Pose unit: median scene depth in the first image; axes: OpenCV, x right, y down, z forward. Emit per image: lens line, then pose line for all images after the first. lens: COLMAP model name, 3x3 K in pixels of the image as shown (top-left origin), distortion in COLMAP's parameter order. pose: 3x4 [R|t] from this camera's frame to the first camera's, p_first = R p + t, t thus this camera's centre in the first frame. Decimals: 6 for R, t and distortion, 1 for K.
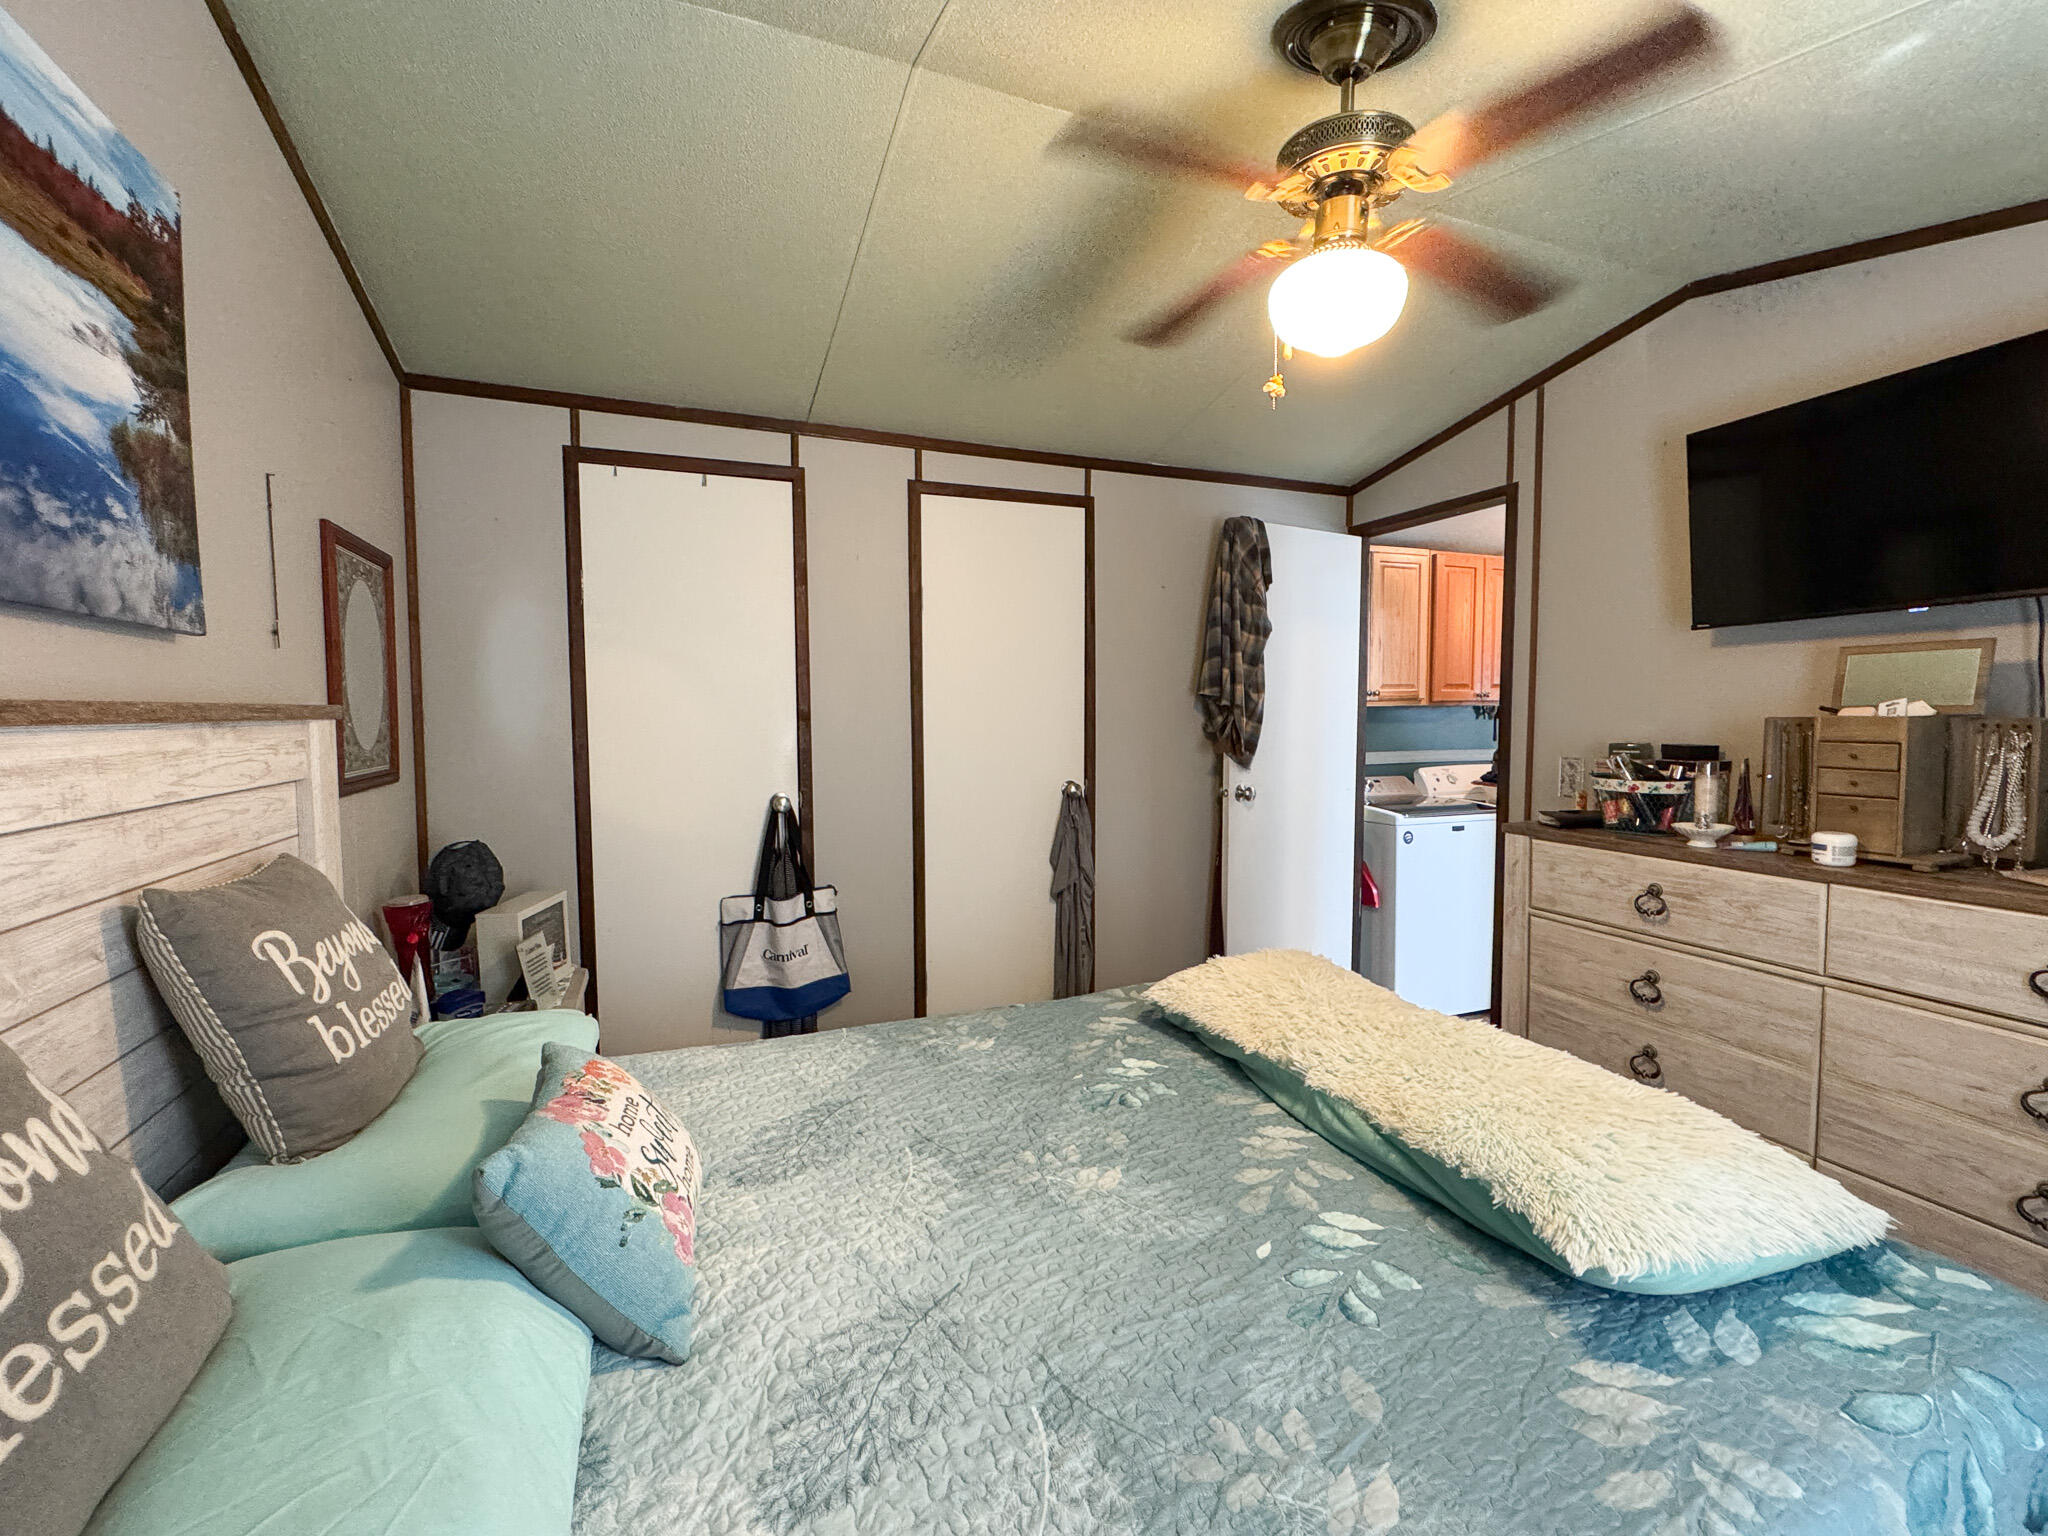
lens RADIAL K [[866.6, 0, 1035.8], [0, 866.6, 768.9], [0, 0, 1]] dist [-0.001503, -0.000361]
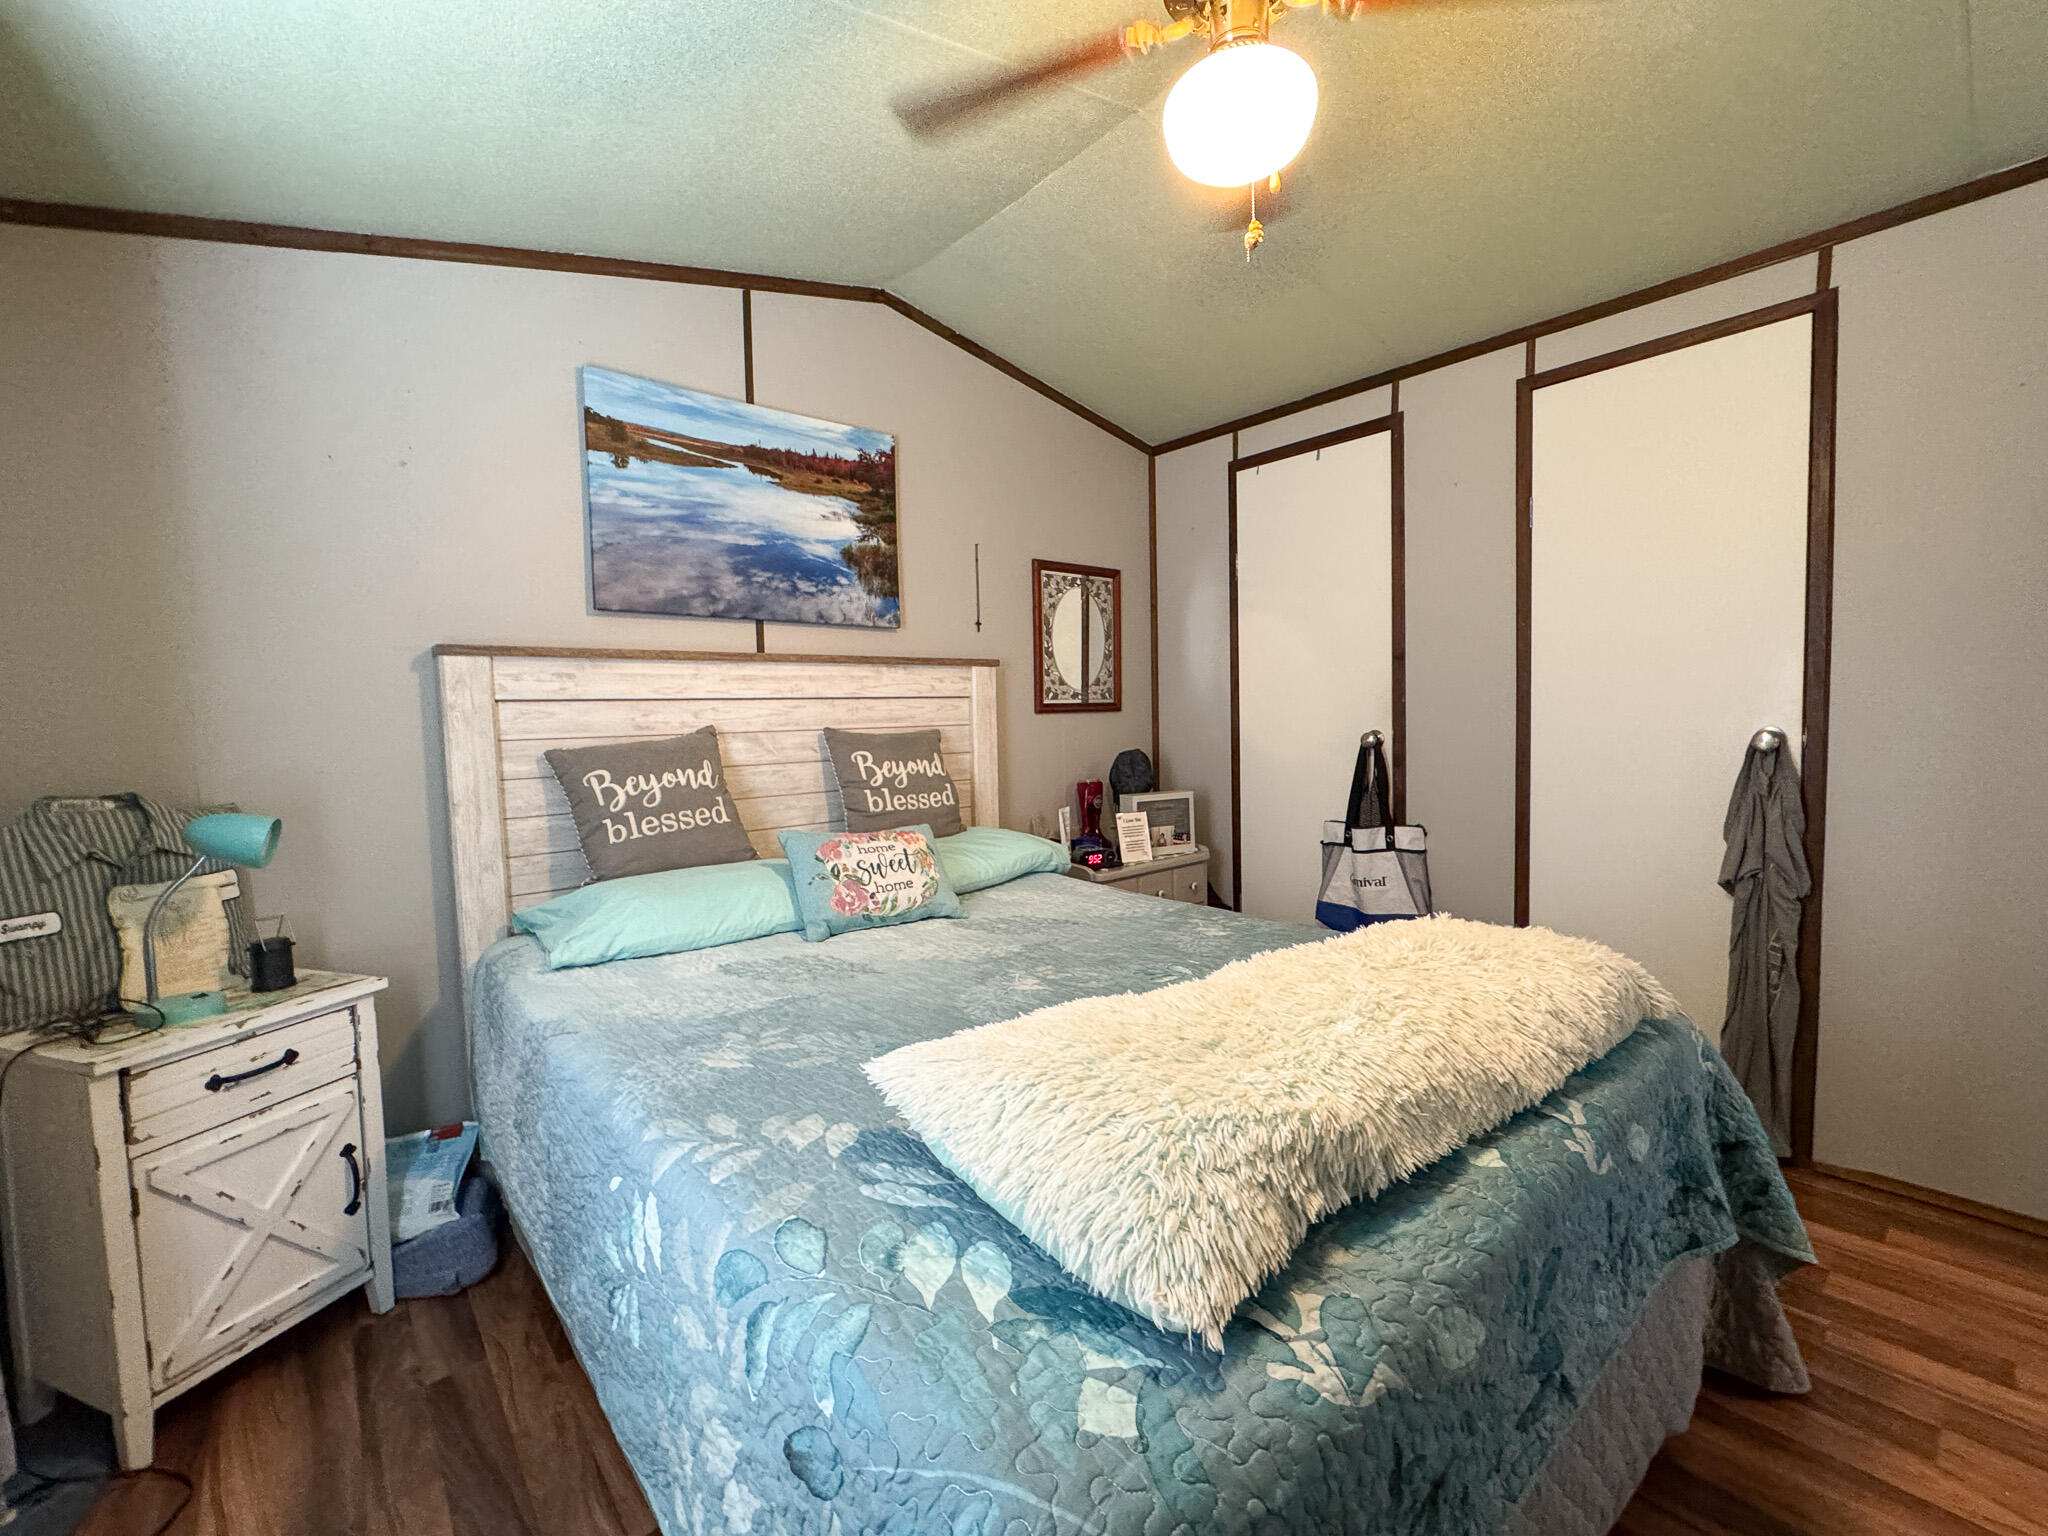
lens RADIAL K [[866.6, 0, 1035.8], [0, 866.6, 768.9], [0, 0, 1]] dist [-0.001503, -0.000361]
pose [[0.316238, 0.055218, -0.947071, 1.394837], [-0.038535, 0.998228, 0.045333, 0.103798], [0.947897, 0.022160, 0.317806, 0.654237]]
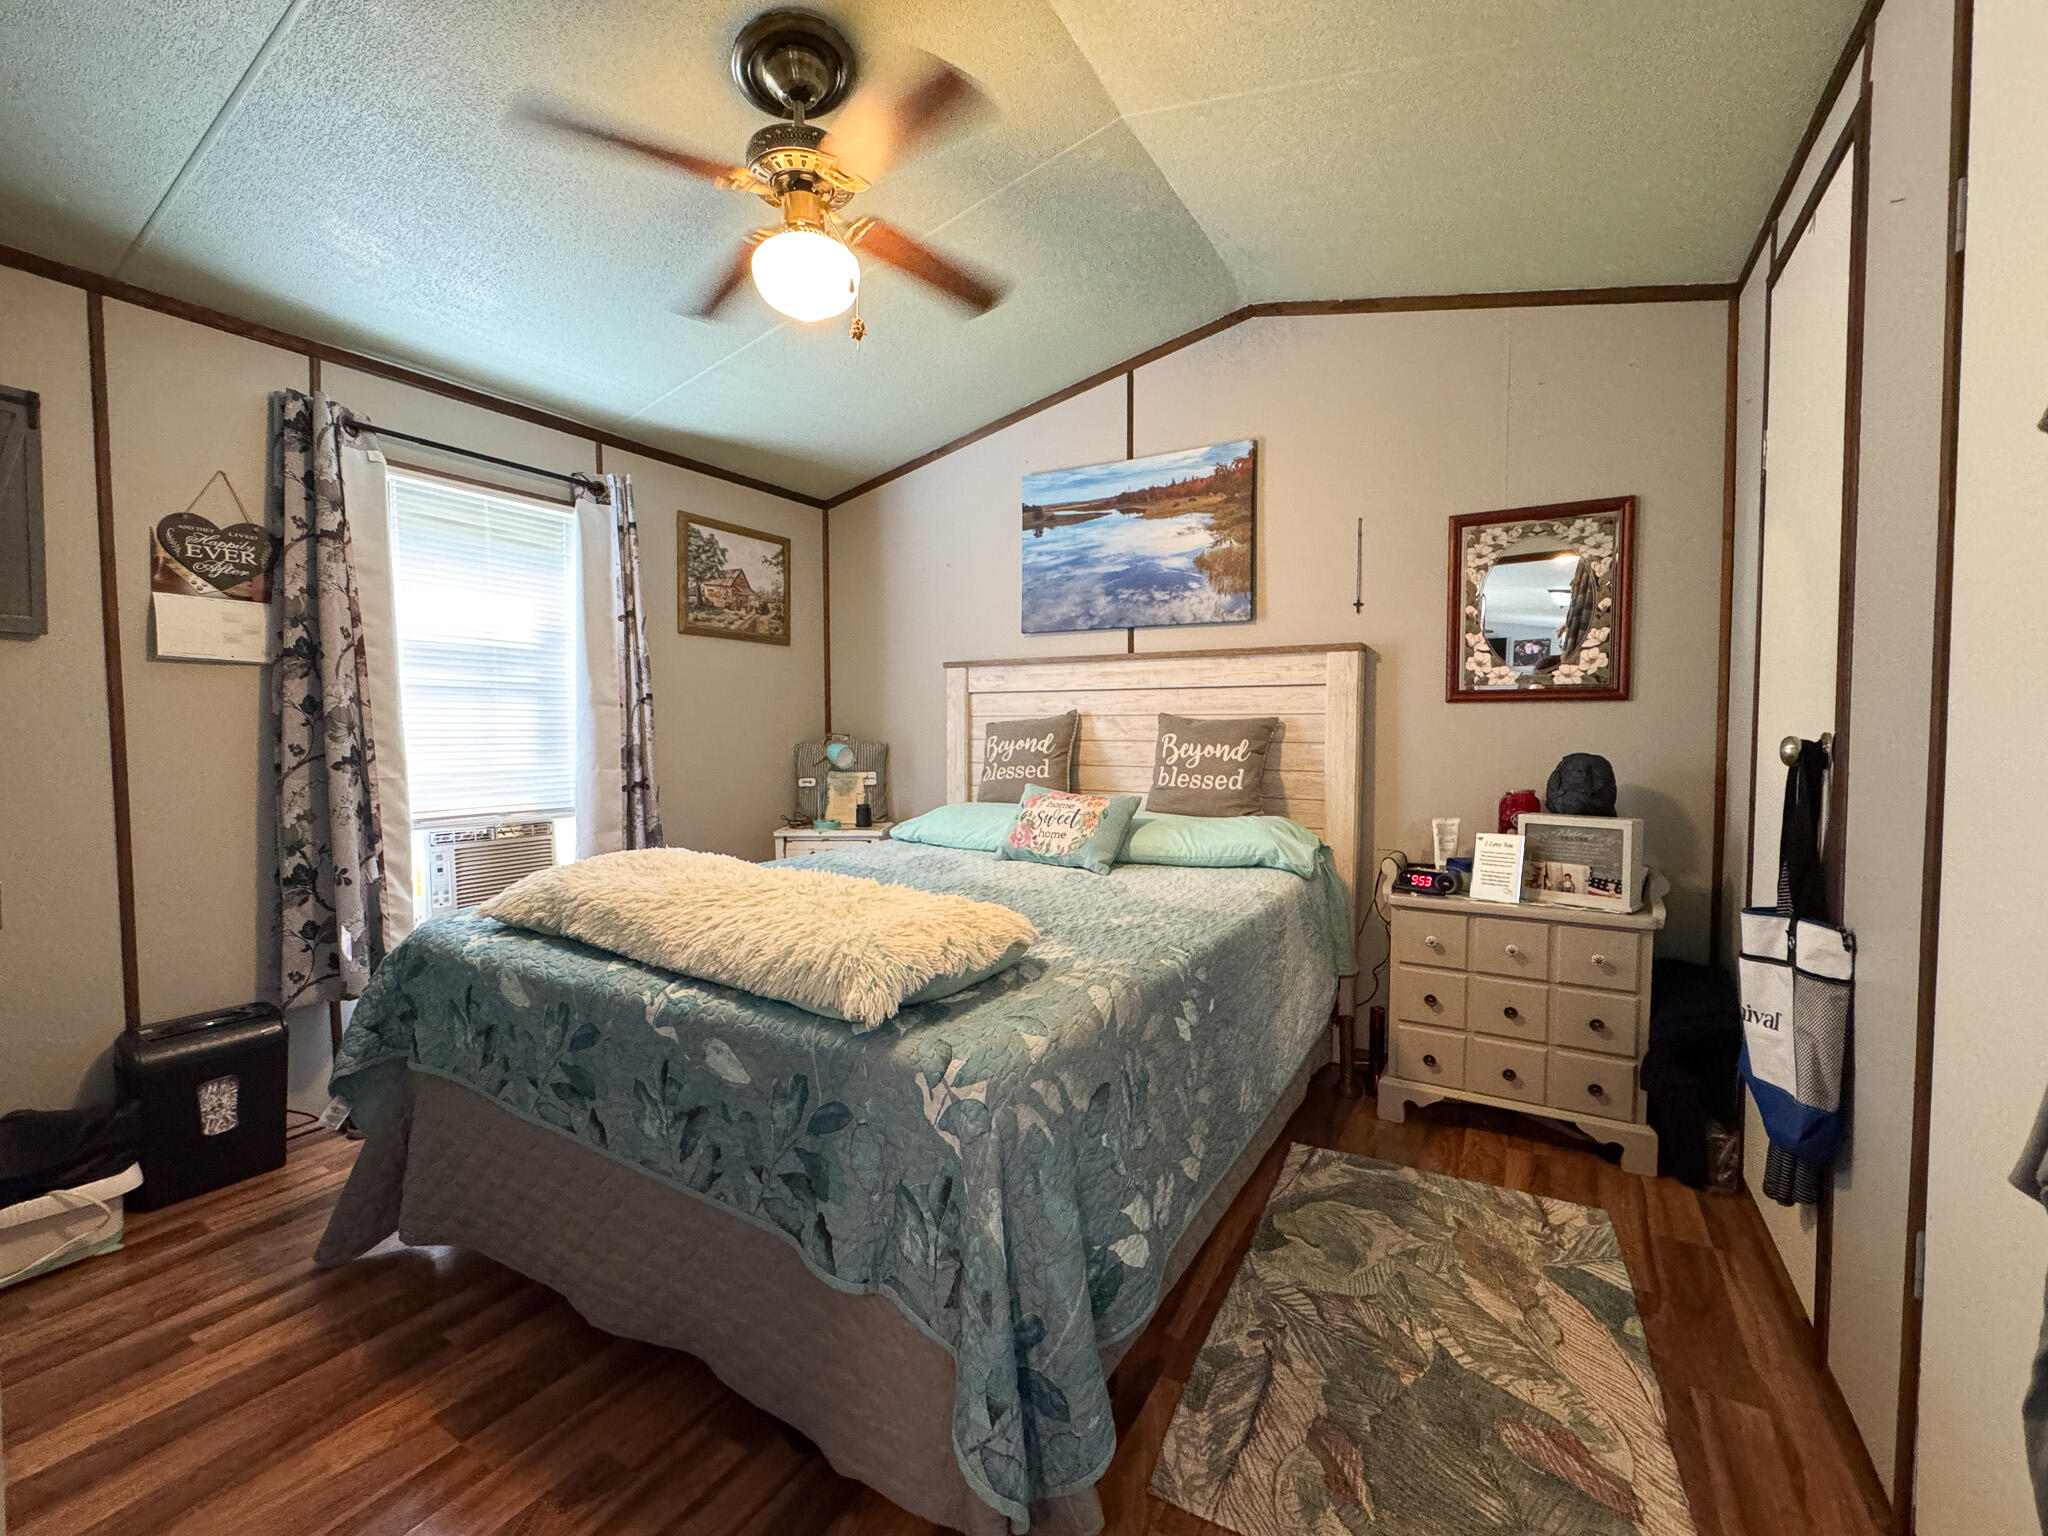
lens RADIAL K [[891.0, 0, 1024.0], [0, 891.0, 768.0], [0, 0, 1]] dist [-0.001450, -0.000128]
pose [[-0.809242, 0.028202, -0.586798, 1.054639], [-0.037495, 0.994331, 0.099496, 0.032062], [0.586278, 0.102518, -0.803597, 2.789454]]
